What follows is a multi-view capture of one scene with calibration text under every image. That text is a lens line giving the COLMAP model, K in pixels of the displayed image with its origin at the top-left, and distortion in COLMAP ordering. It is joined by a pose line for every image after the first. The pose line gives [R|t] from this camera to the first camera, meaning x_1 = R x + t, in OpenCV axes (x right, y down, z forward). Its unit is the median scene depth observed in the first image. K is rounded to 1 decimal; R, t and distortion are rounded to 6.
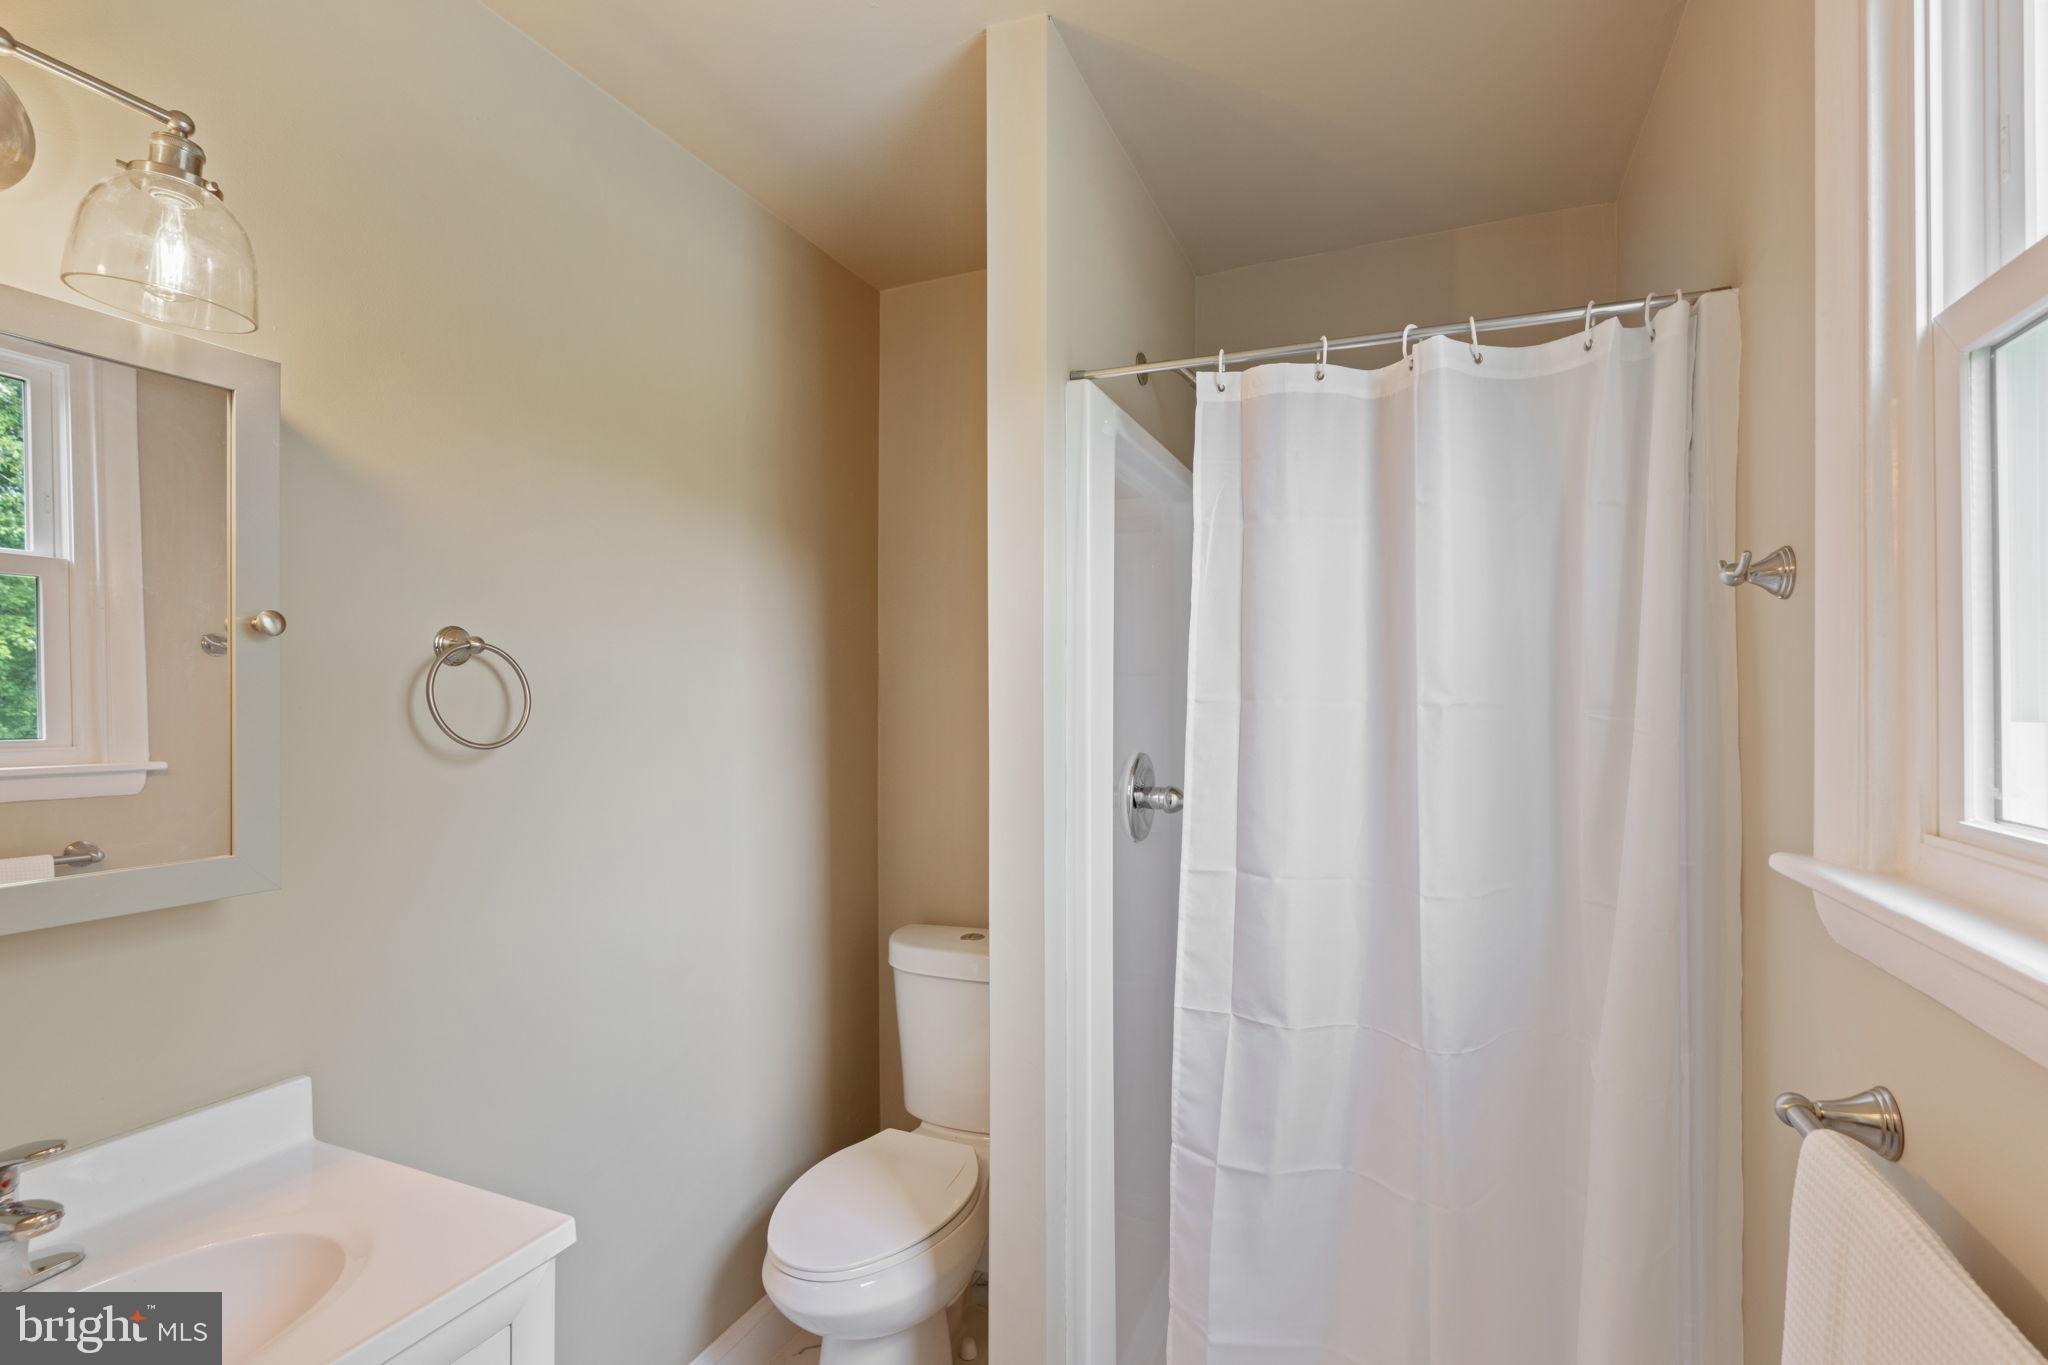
lens RADIAL K [[939.5, 0, 1032.2], [0, 939.5, 678.9], [0, 0, 1]] dist [-0.002883, 0.002822]
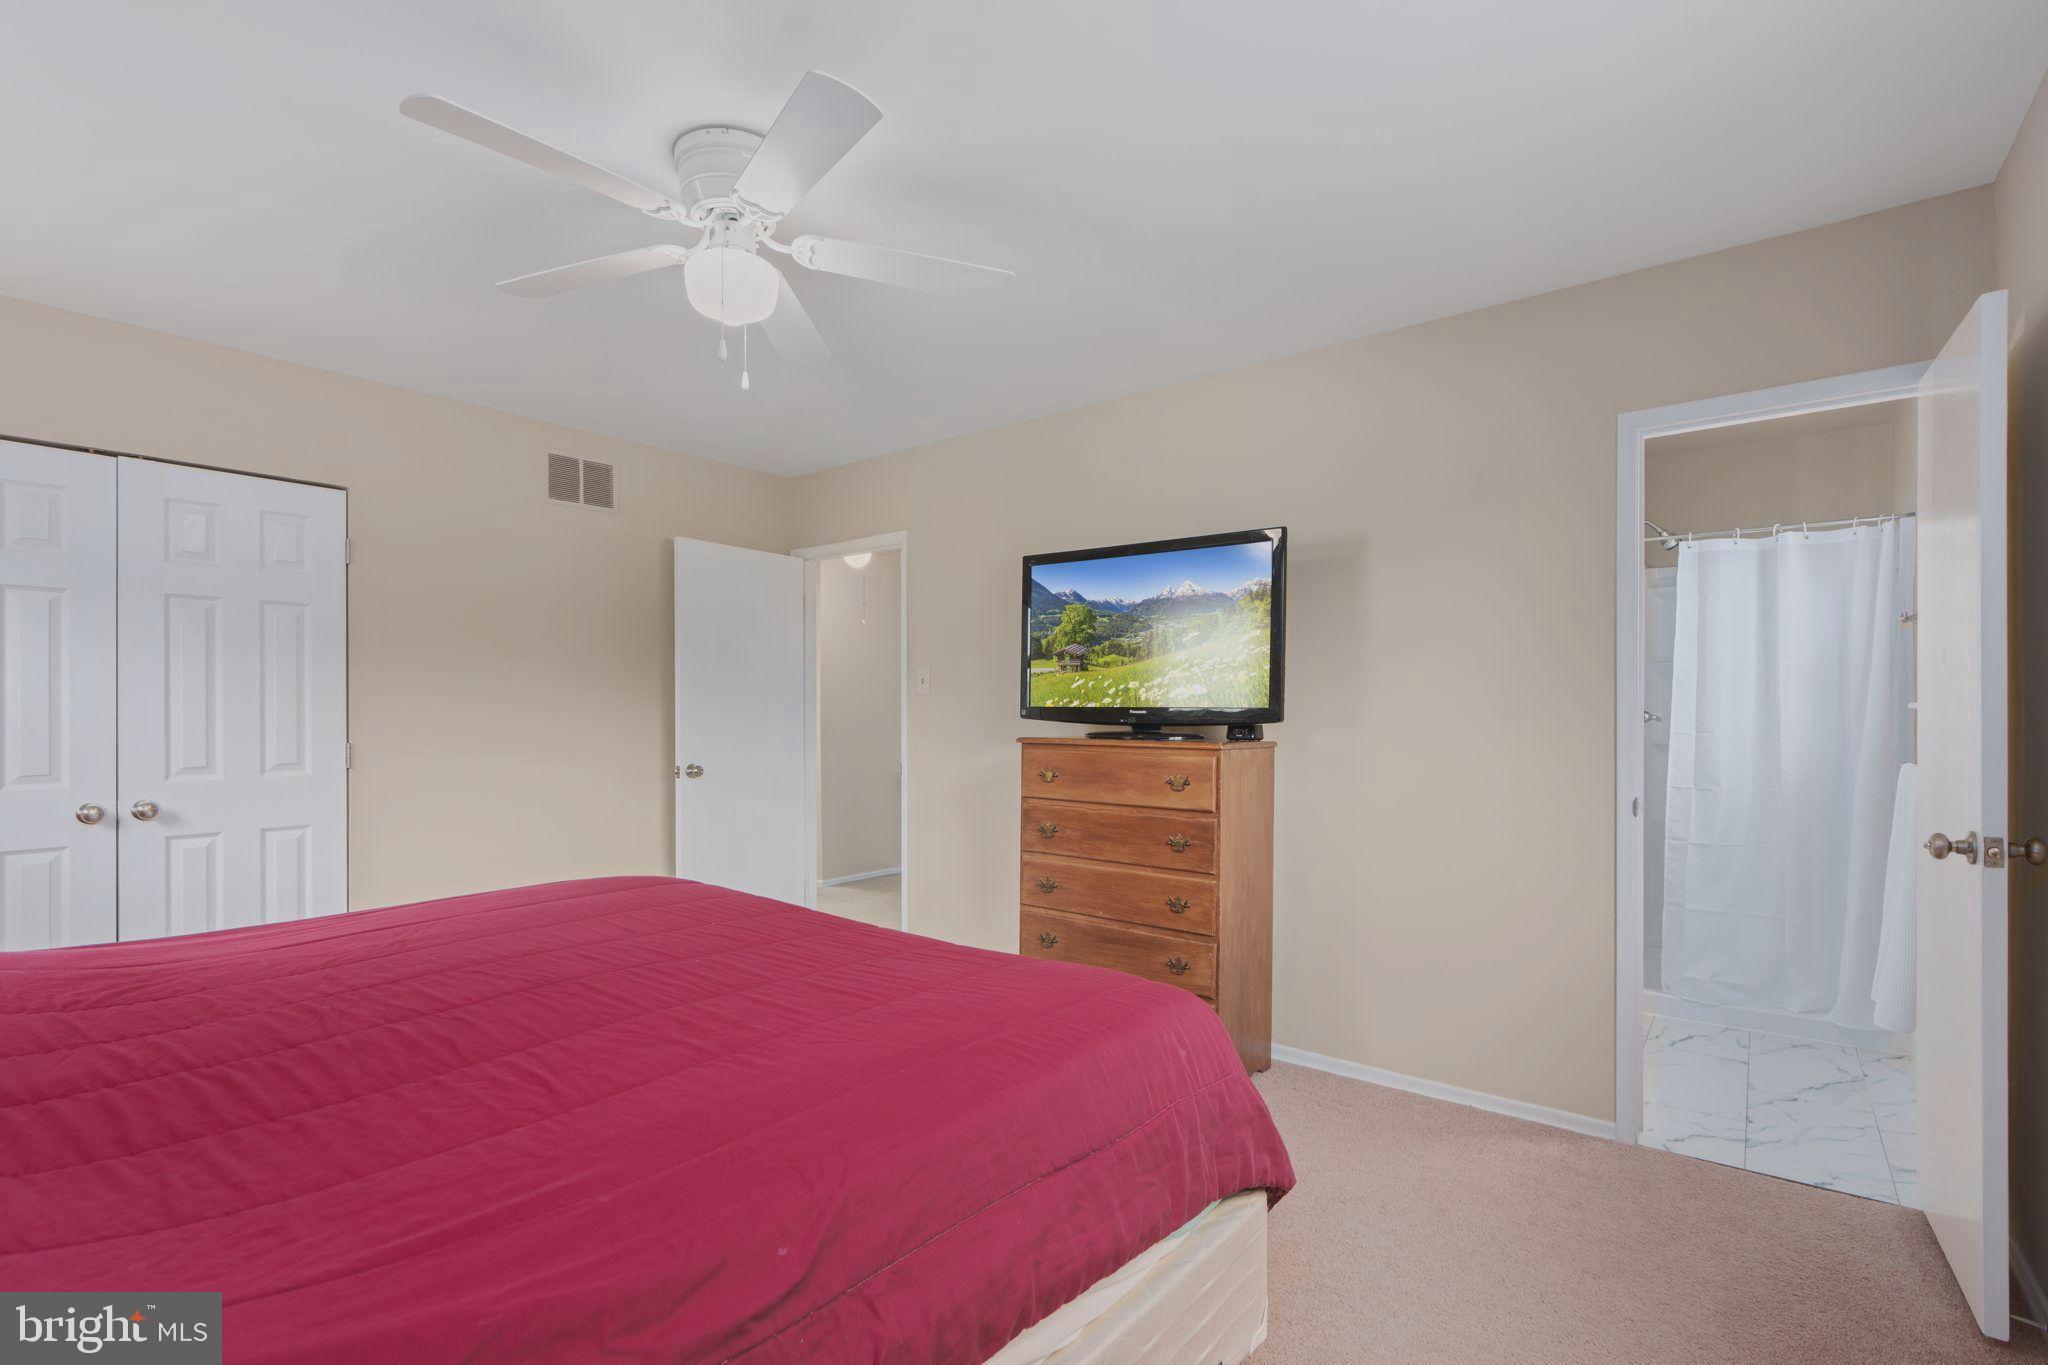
lens RADIAL K [[939.5, 0, 1013.6], [0, 939.5, 697.7], [0, 0, 1]] dist [-0.002883, 0.002822]
pose [[0.966427, -0.000976, -0.256938, -0.978664], [0.002574, 0.999979, 0.005881, 0.091993], [0.256927, -0.006345, 0.966410, -2.078248]]
